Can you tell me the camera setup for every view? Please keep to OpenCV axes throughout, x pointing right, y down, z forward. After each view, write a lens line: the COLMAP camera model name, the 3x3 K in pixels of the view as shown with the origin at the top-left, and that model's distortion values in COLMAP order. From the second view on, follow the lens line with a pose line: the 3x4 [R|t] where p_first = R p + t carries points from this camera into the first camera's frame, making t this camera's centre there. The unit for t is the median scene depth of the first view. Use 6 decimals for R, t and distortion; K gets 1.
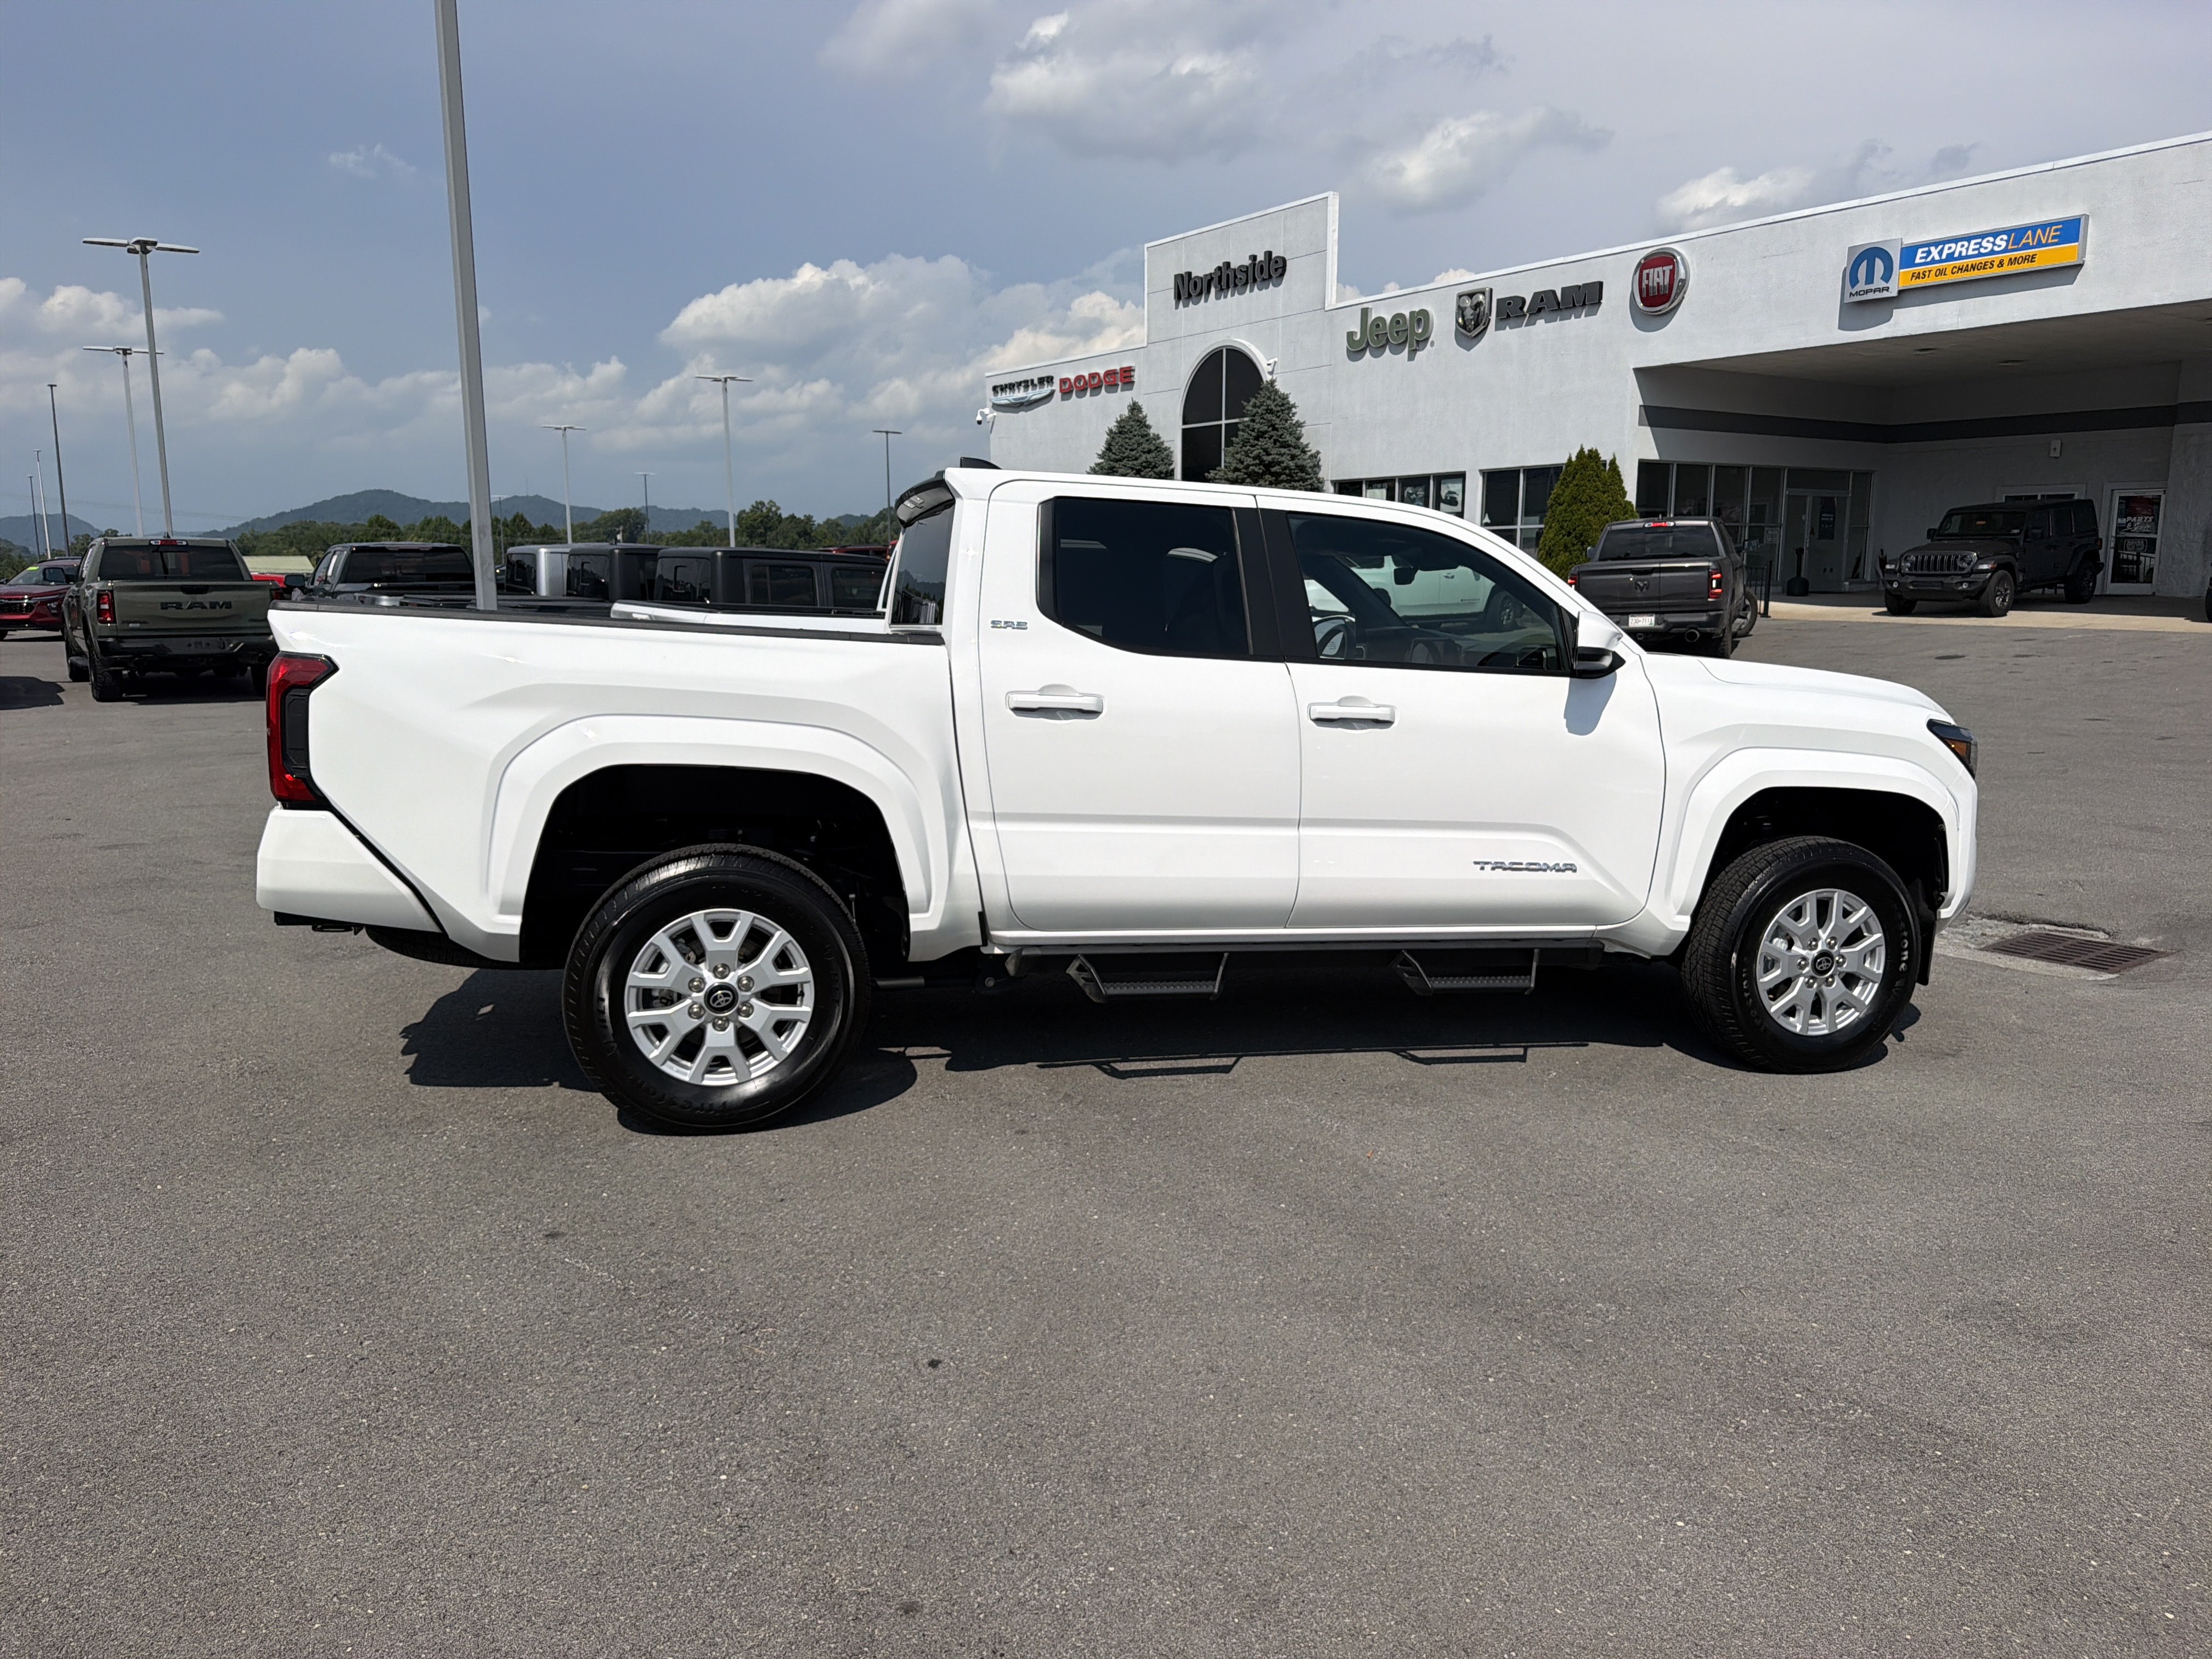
lens RADIAL K [[1584.7, 0, 1116.5], [0, 1584.7, 867.7], [0, 0, 1]] dist [0.026885, -0.039857]
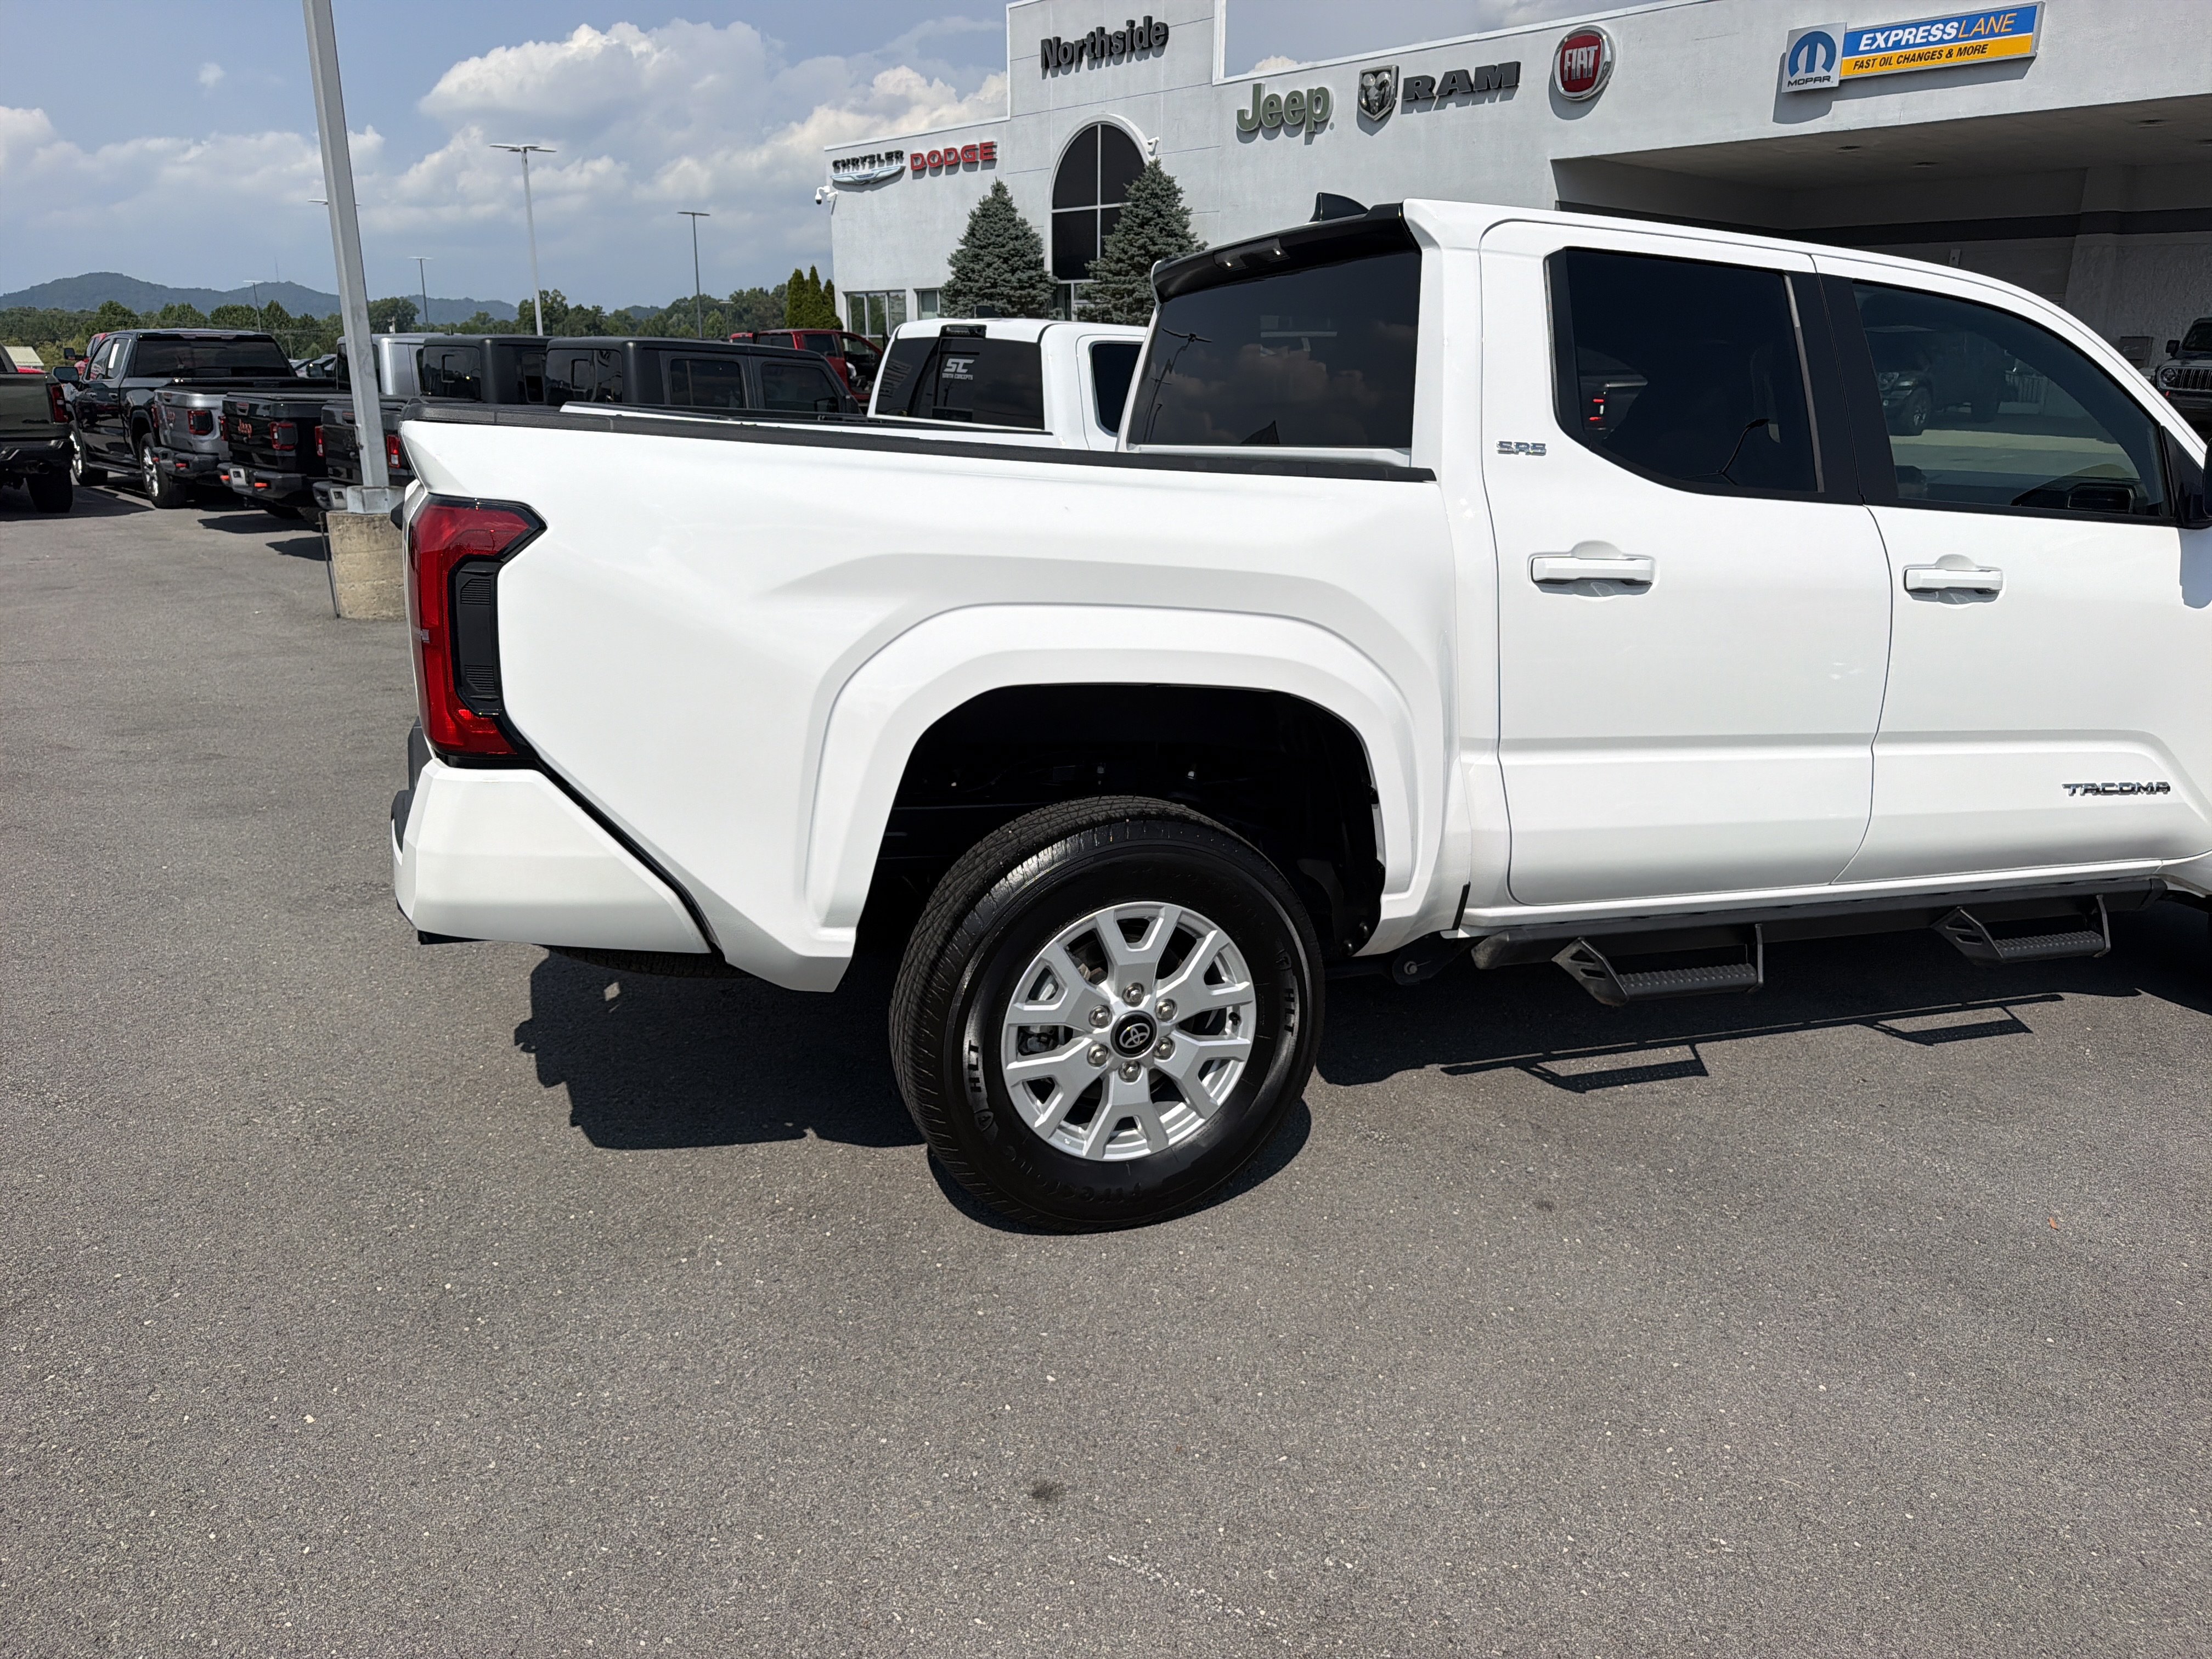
lens RADIAL K [[1584.7, 0, 1113.2], [0, 1584.7, 859.3], [0, 0, 1]] dist [0.026885, -0.039857]
pose [[0.993457, -0.022013, 0.112064, -0.063385], [0.009433, 0.993712, 0.111572, -0.012056], [-0.113815, -0.109785, 0.987417, 0.069787]]
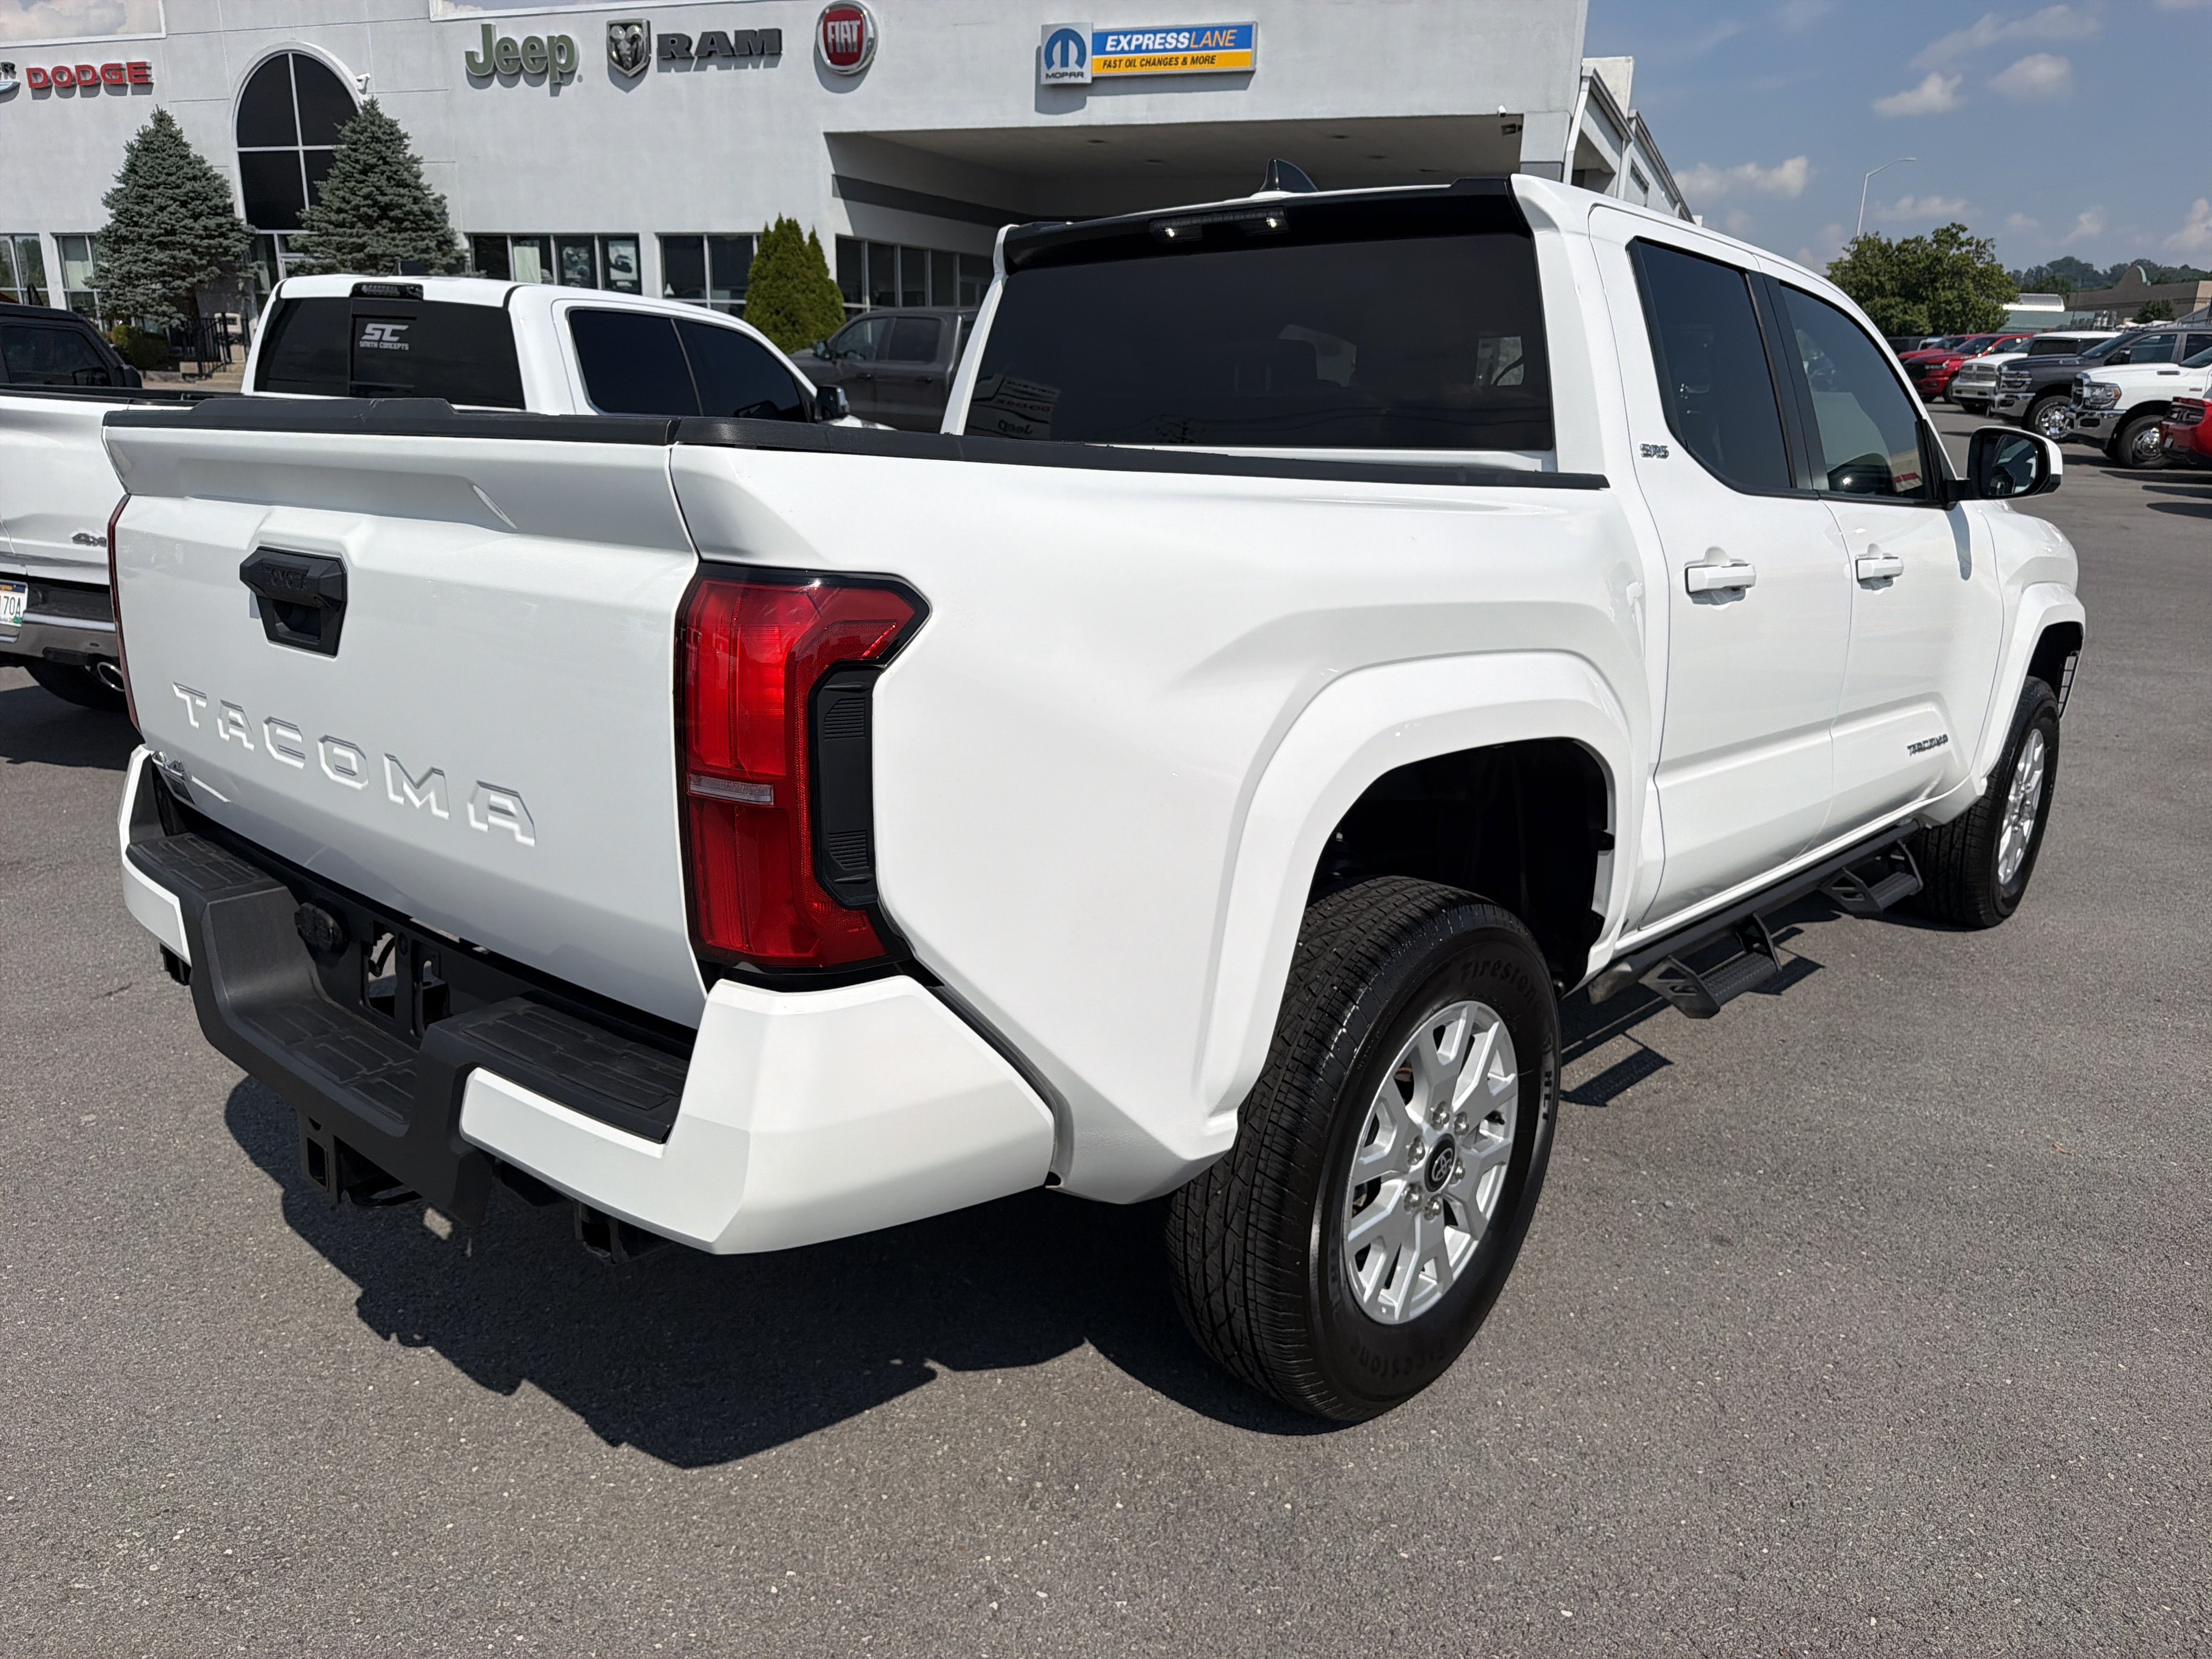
lens RADIAL K [[1584.7, 0, 1119.0], [0, 1584.7, 851.8], [0, 0, 1]] dist [0.026885, -0.039857]
pose [[0.829901, -0.142838, 0.539316, -0.119831], [0.076669, 0.986698, 0.143348, -0.021212], [-0.552618, -0.077616, 0.829813, 0.118894]]
